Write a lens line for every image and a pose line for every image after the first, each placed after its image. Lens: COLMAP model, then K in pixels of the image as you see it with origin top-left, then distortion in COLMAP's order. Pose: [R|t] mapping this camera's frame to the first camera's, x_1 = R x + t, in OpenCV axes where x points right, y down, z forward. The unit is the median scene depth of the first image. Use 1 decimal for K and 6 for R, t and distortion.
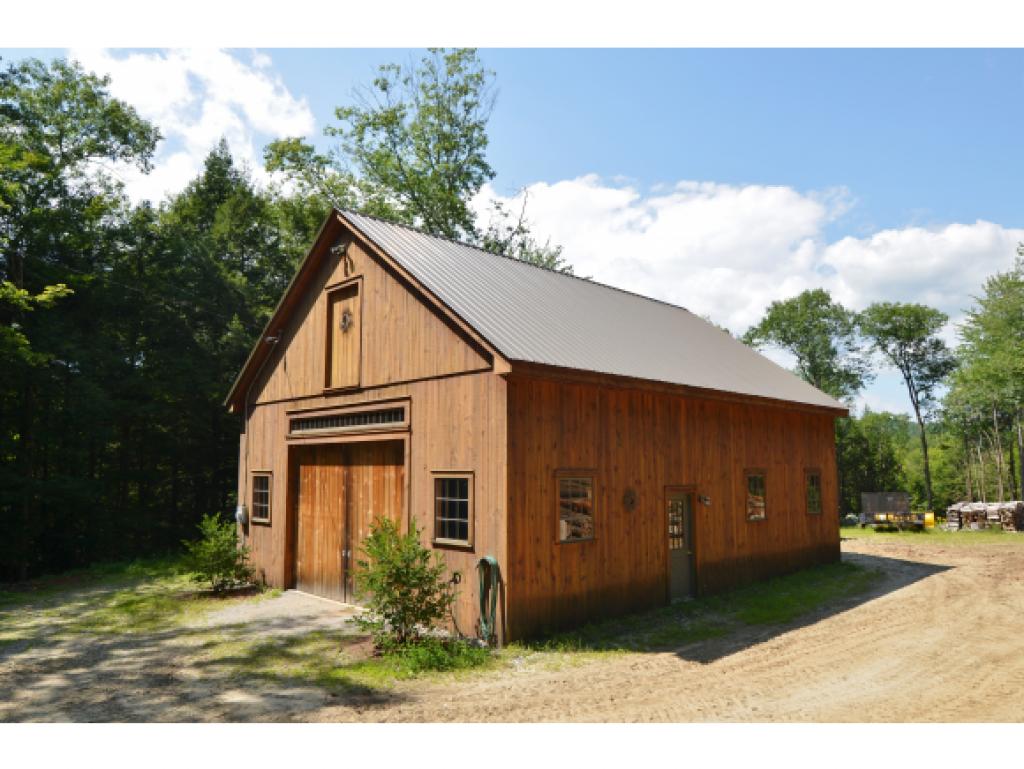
lens RADIAL K [[698.9, 0, 512.3], [0, 698.9, 388.8], [0, 0, 1]] dist [-0.005256, -0.004671]
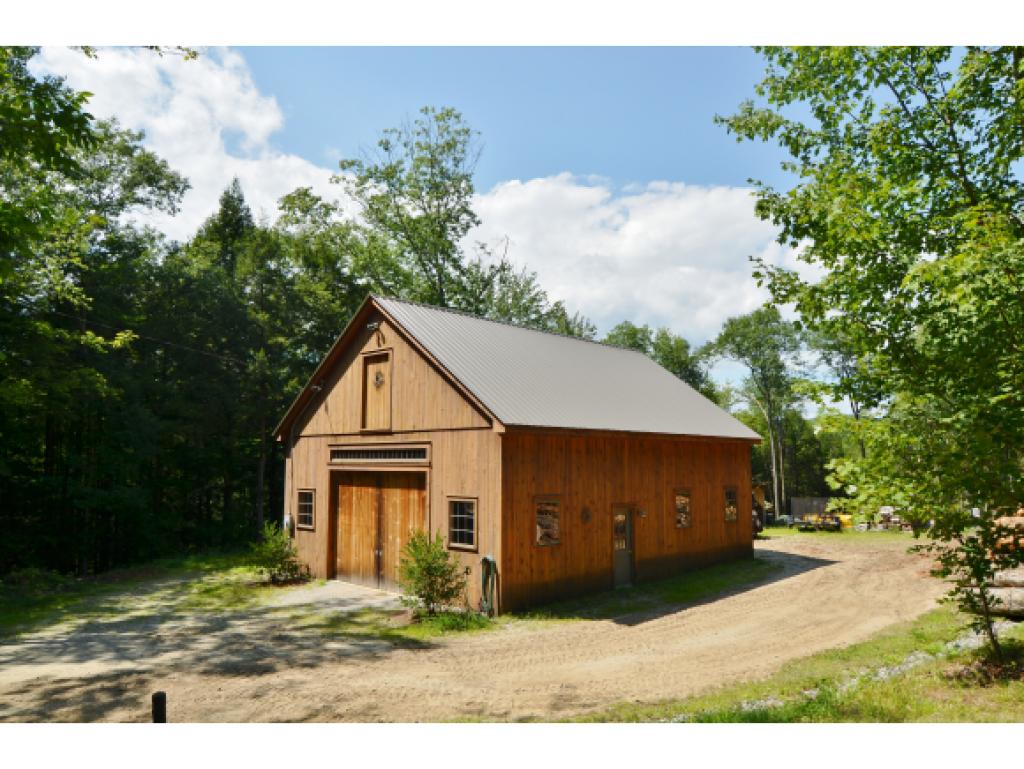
lens RADIAL K [[698.9, 0, 511.1], [0, 698.9, 381.6], [0, 0, 1]] dist [-0.005256, -0.004671]
pose [[0.999246, 0.009012, 0.037775, -0.031352], [-0.009003, 0.999959, -0.000408, -0.089011], [-0.037777, 0.000068, 0.999286, -0.330110]]
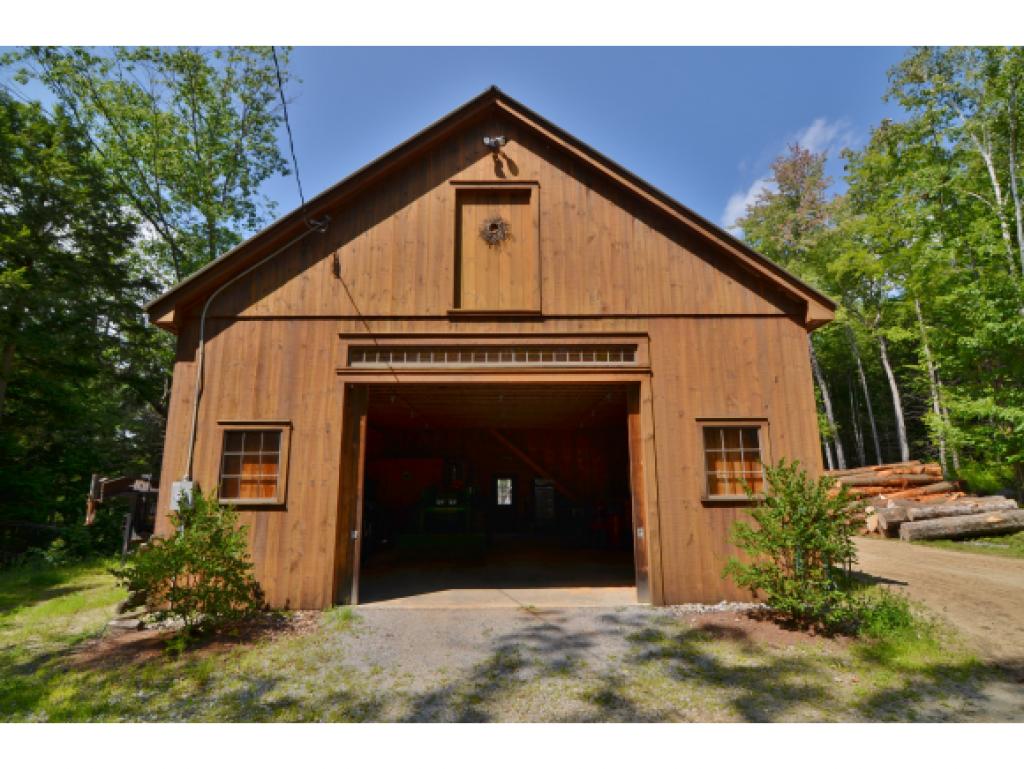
lens RADIAL K [[518.4, 0, 515.7], [0, 518.4, 379.8], [0, 0, 1]] dist [-0.005922, -0.000899]
pose [[0.688252, 0.143124, 0.711213, -0.568145], [-0.075813, 0.989168, -0.125694, 0.129599], [-0.721500, 0.032590, 0.691648, 0.549476]]
